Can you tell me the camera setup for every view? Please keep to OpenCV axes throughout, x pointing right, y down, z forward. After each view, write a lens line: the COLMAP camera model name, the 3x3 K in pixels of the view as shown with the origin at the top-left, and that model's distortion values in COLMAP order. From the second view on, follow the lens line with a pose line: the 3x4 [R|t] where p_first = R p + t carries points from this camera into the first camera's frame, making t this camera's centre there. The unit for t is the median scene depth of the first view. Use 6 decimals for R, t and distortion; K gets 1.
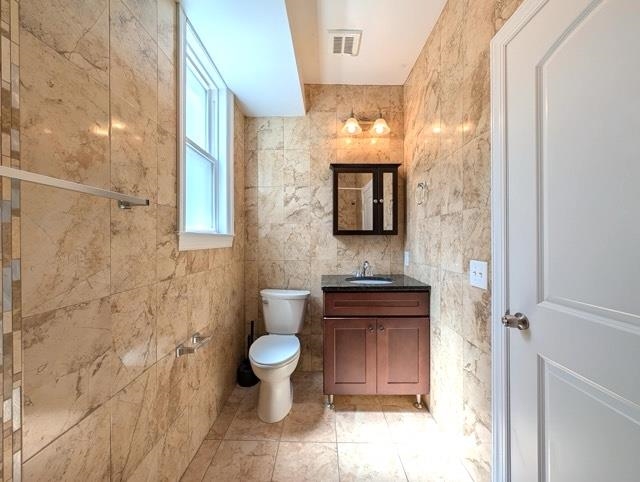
lens RADIAL K [[245.6, 0, 320.2], [0, 245.6, 243.7], [0, 0, 1]] dist [0.000608, 0.000995]
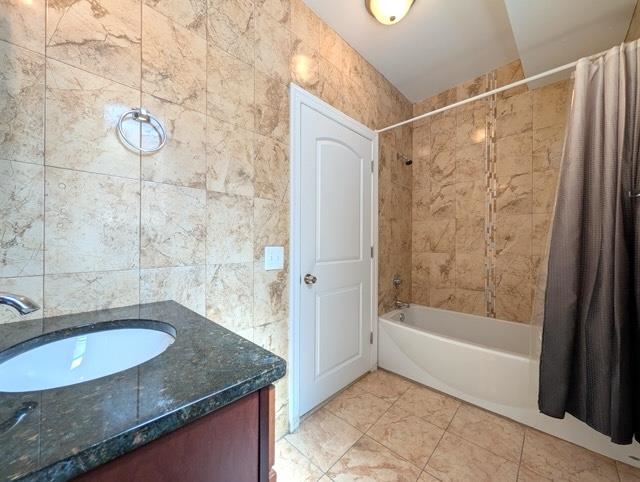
lens RADIAL K [[245.6, 0, 320.0], [0, 245.6, 240.2], [0, 0, 1]] dist [0.000608, 0.000995]
pose [[-0.720796, 0.000775, 0.693147, -0.319953], [0.002232, 0.999997, 0.001203, 0.039019], [-0.693144, 0.002414, -0.720795, 1.696024]]
